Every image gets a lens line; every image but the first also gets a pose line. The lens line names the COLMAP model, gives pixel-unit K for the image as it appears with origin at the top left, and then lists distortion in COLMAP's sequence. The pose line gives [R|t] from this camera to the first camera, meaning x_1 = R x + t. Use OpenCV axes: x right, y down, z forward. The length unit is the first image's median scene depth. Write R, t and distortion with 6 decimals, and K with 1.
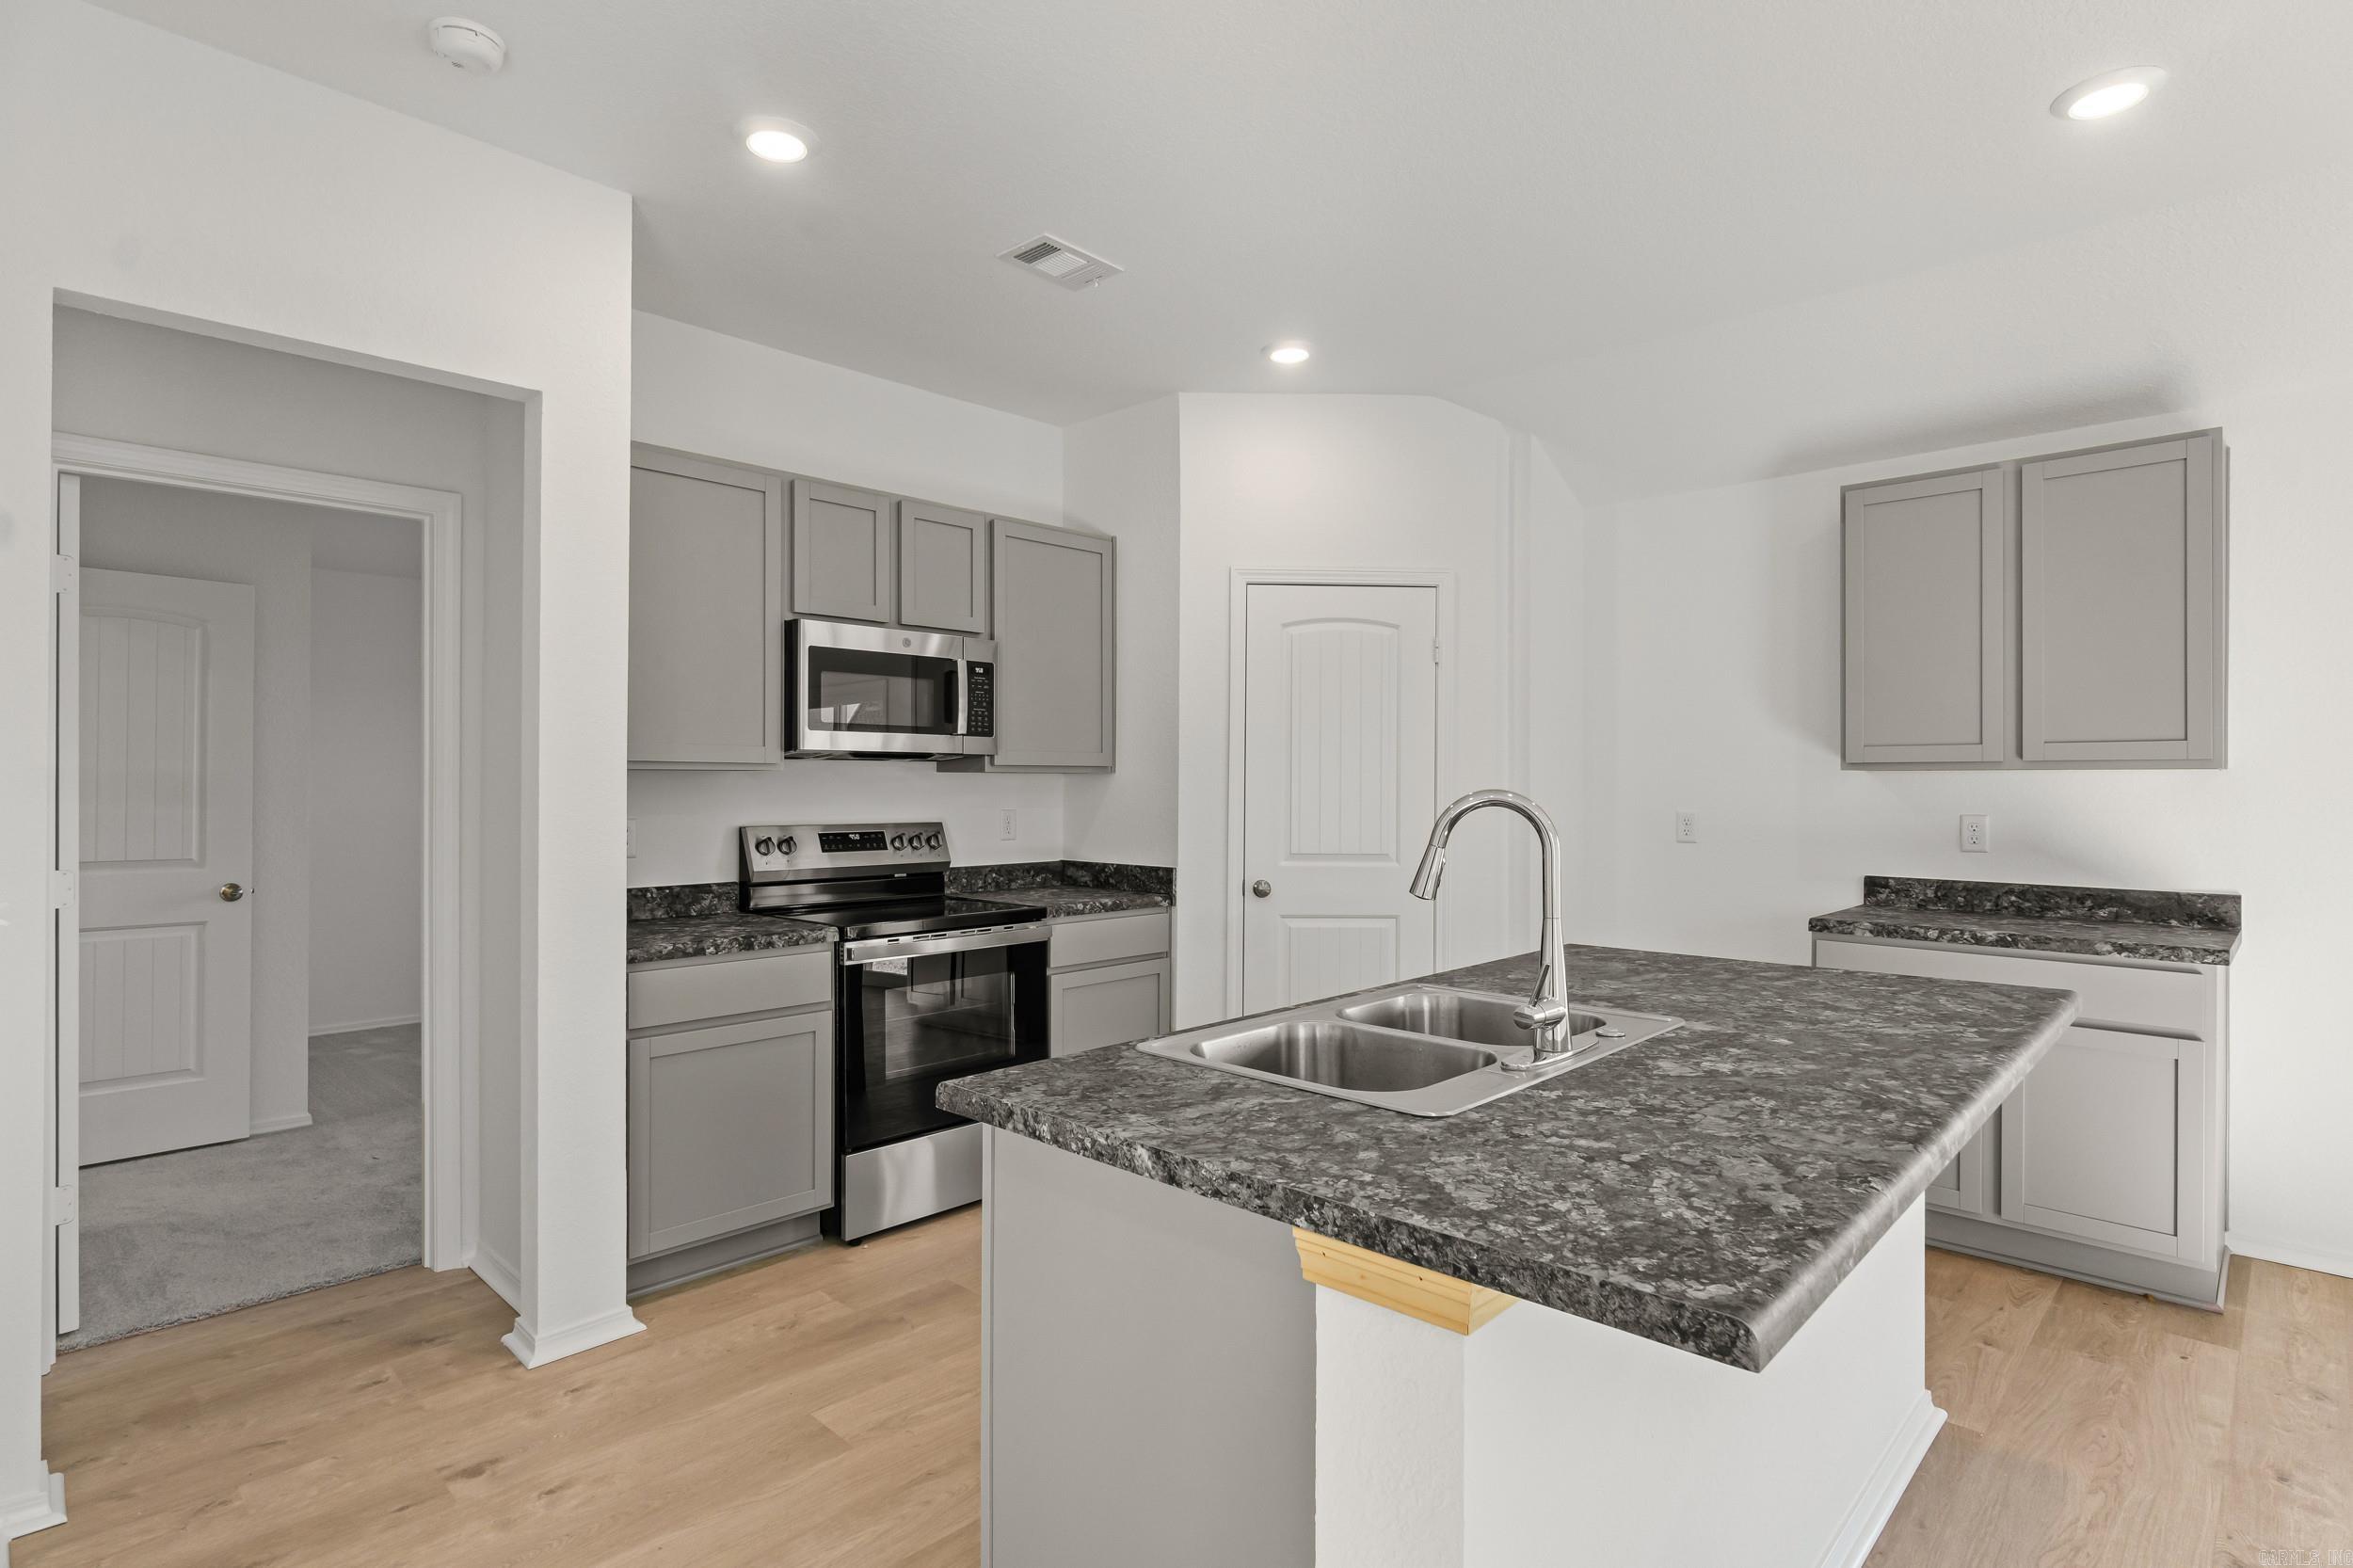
lens RADIAL K [[1159.9, 0, 1176.5], [0, 1159.9, 784.0], [0, 0, 1]] dist [-0.010329, 0.001069]
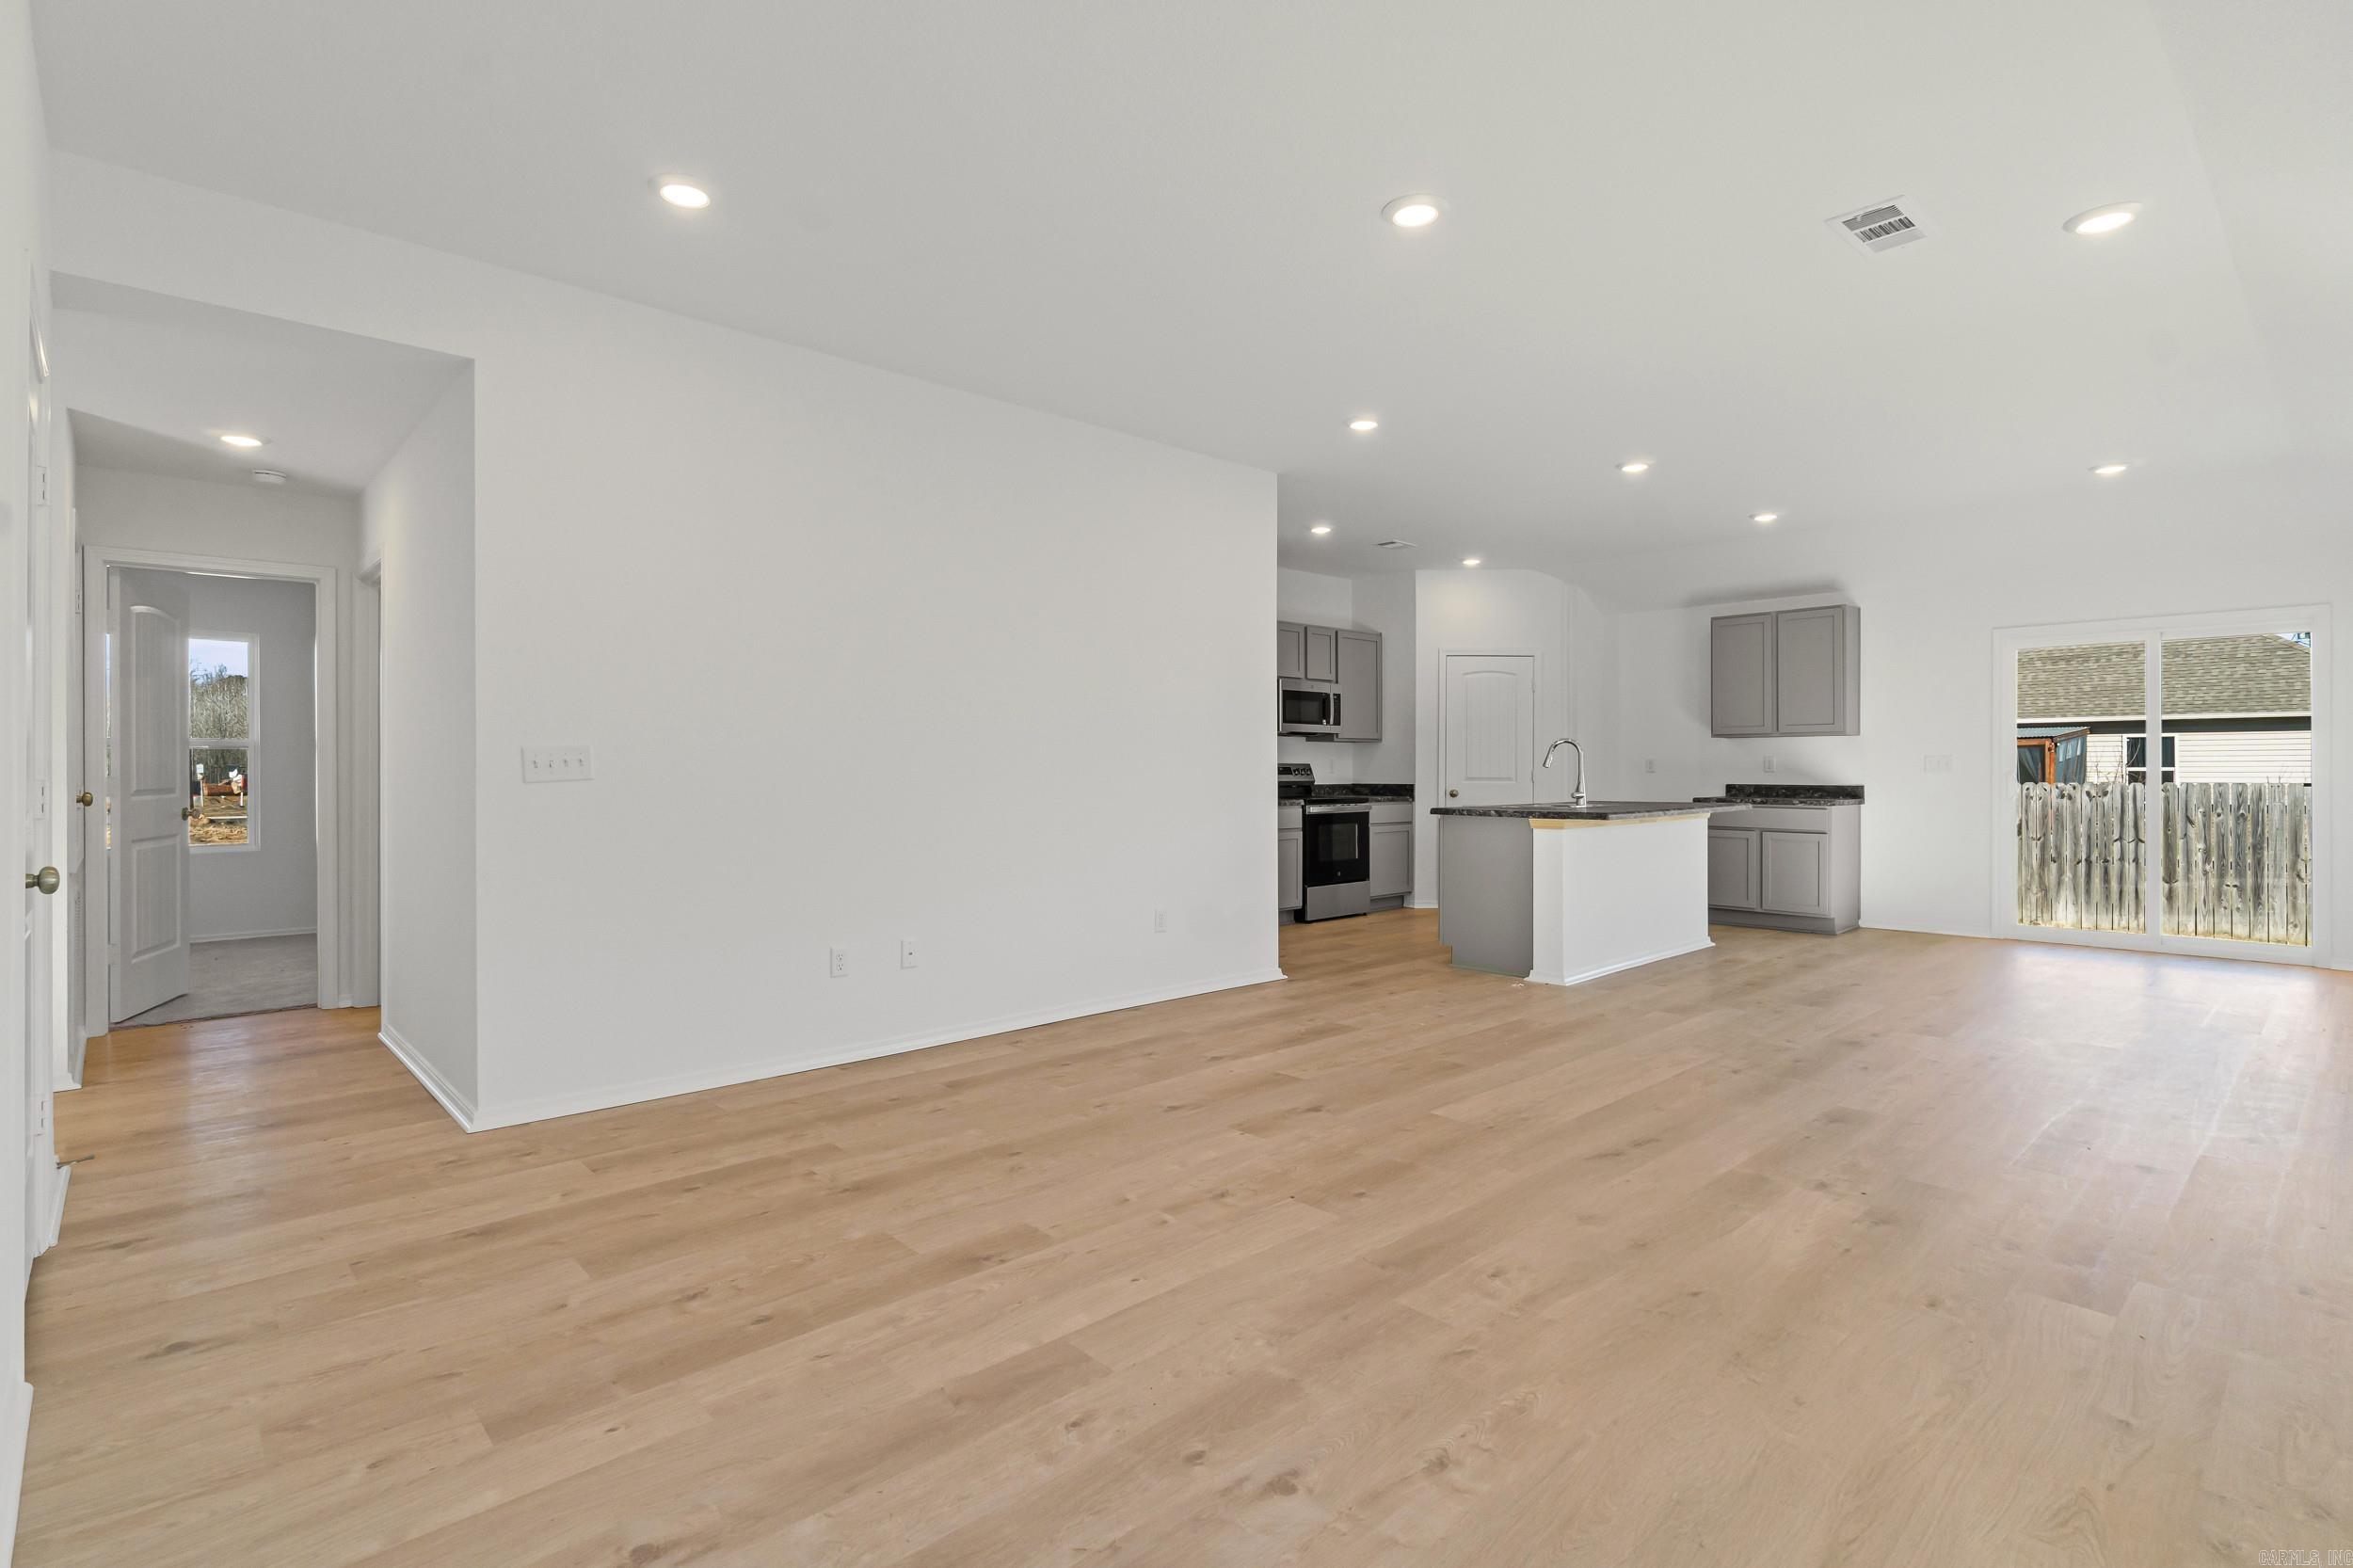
lens RADIAL K [[1134.7, 0, 1173.2], [0, 1134.7, 772.3], [0, 0, 1]] dist [-0.001624, -0.000333]
pose [[0.998600, -0.003251, -0.052804, -0.388033], [0.003291, 0.999994, 0.000675, 0.052016], [0.052801, -0.000847, 0.998605, -1.330108]]
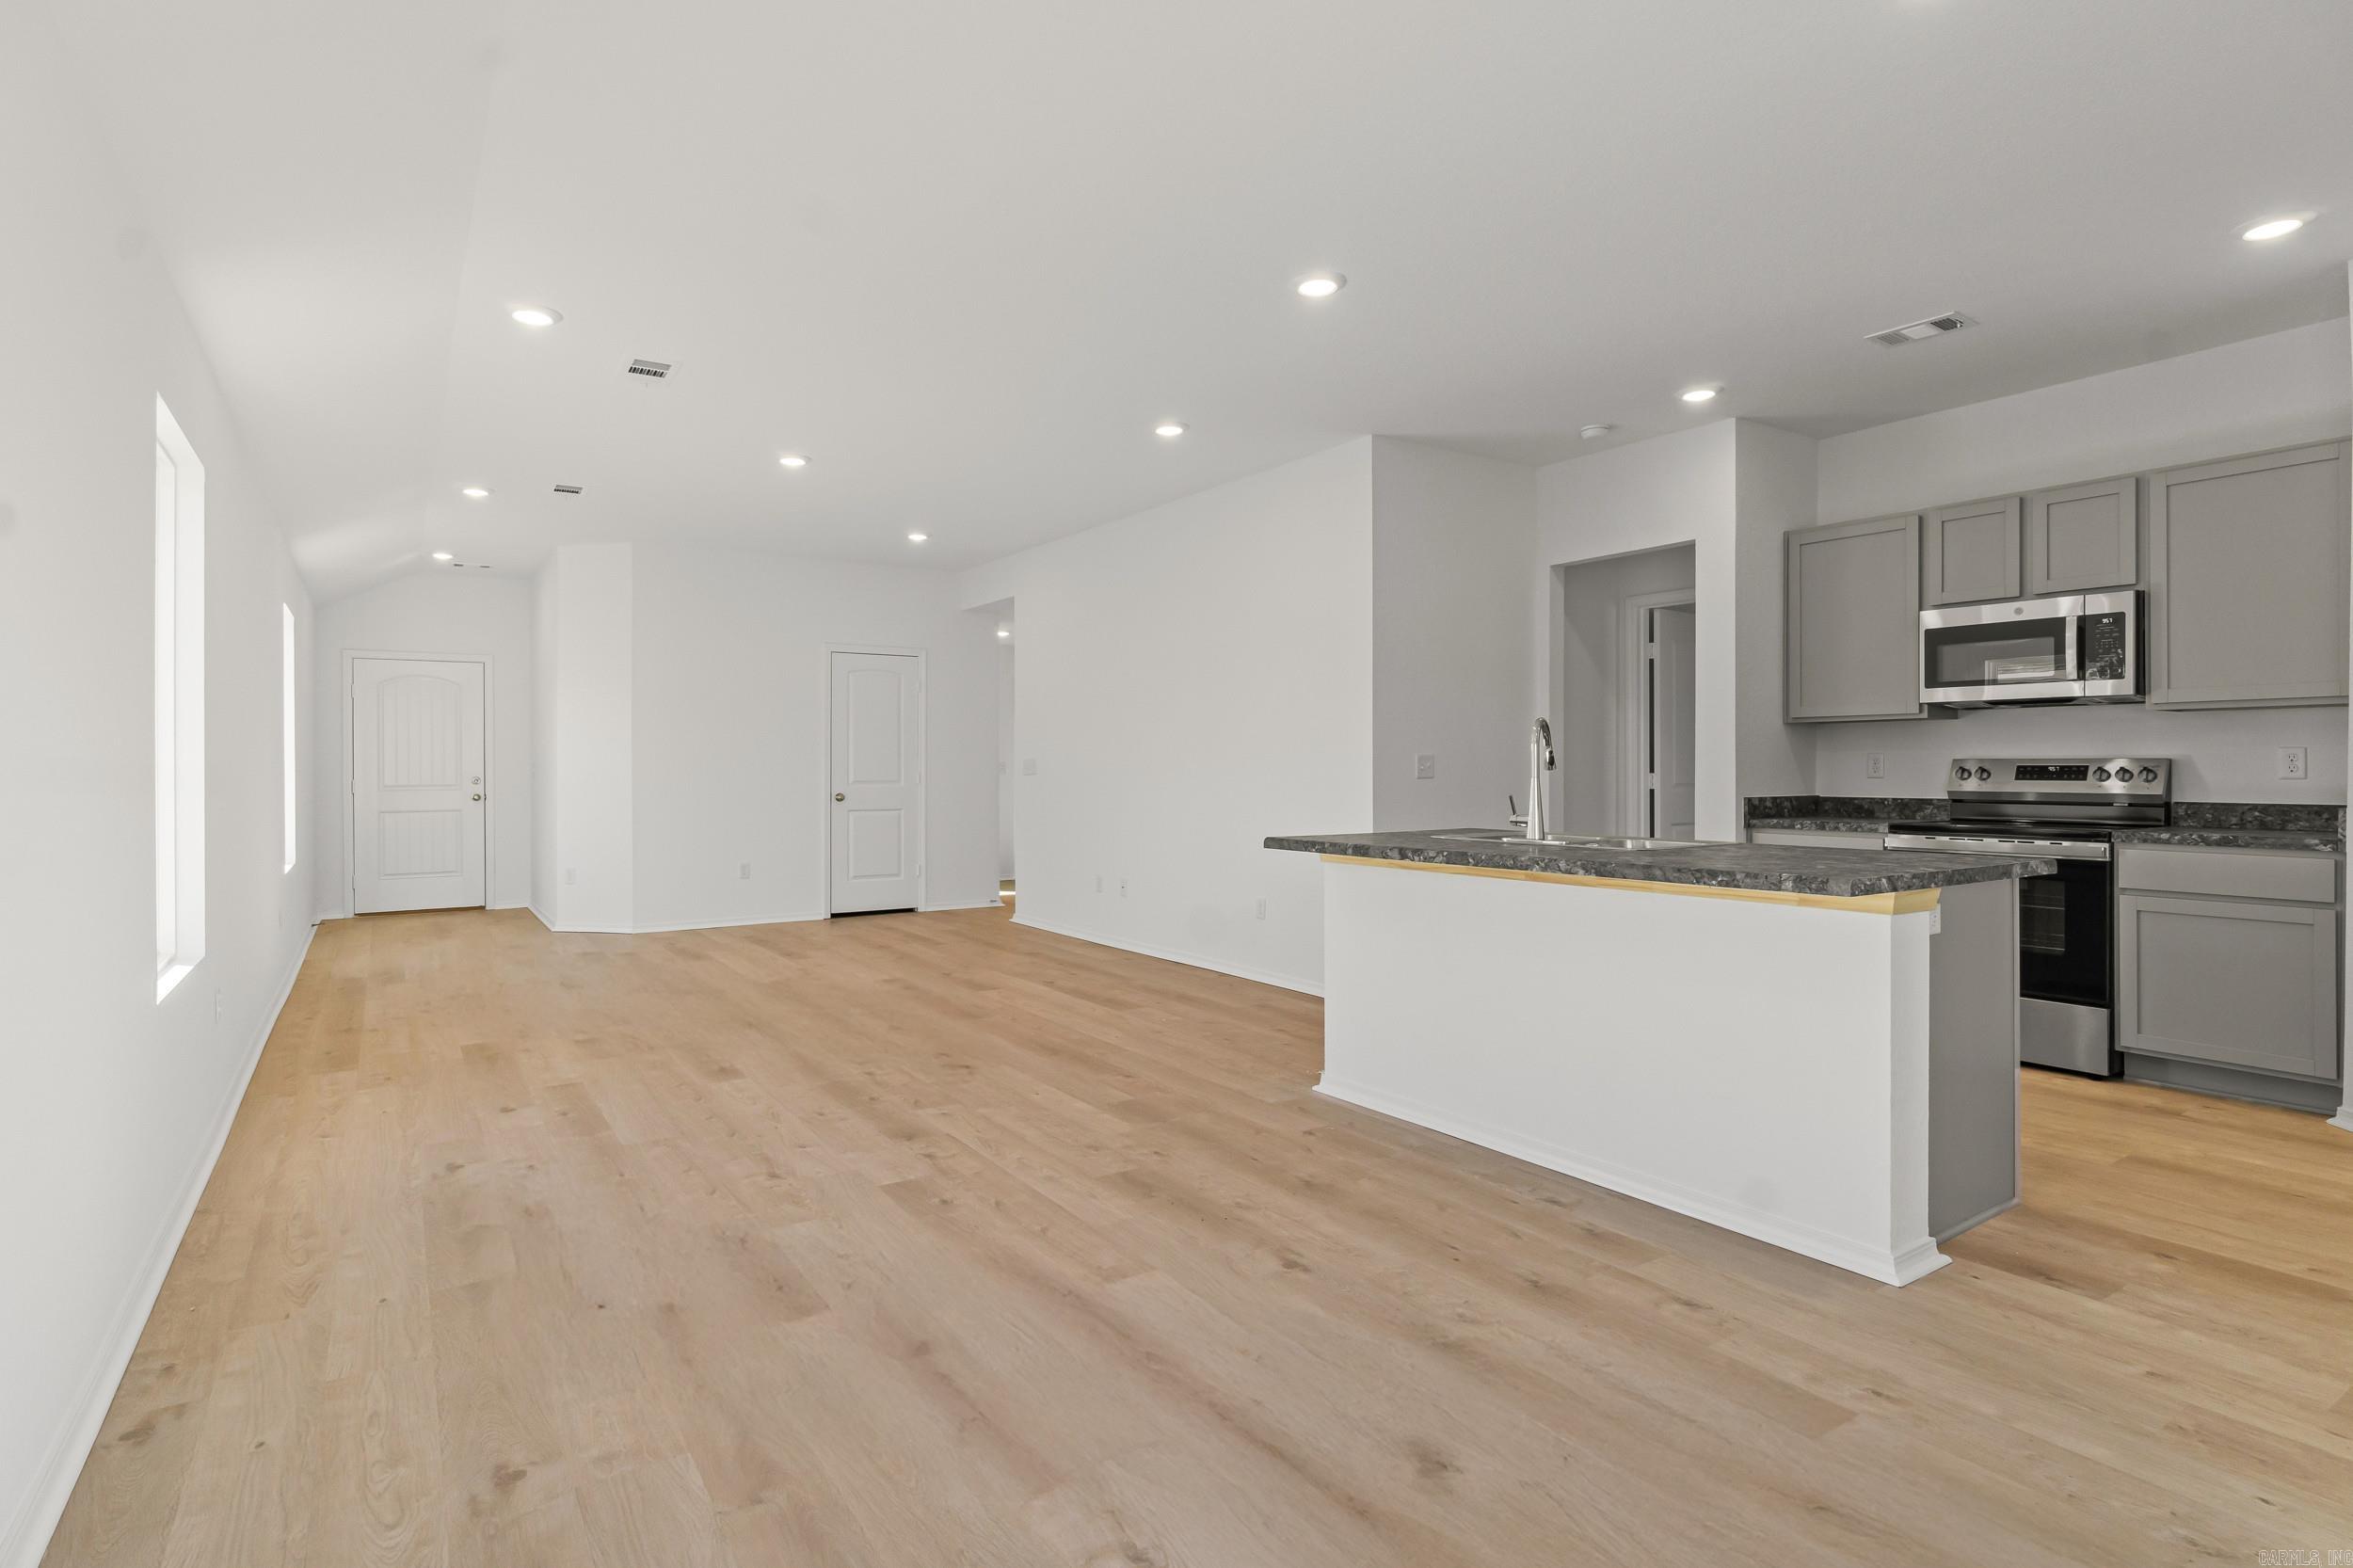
lens RADIAL K [[1188.6, 0, 1165.1], [0, 1188.6, 779.6], [0, 0, 1]] dist [0.004091, 0.001517]
pose [[-0.203629, 0.009790, -0.978999, 1.181508], [0.003254, 0.999951, 0.009323, 0.043444], [0.979043, -0.001288, -0.203651, 0.351711]]
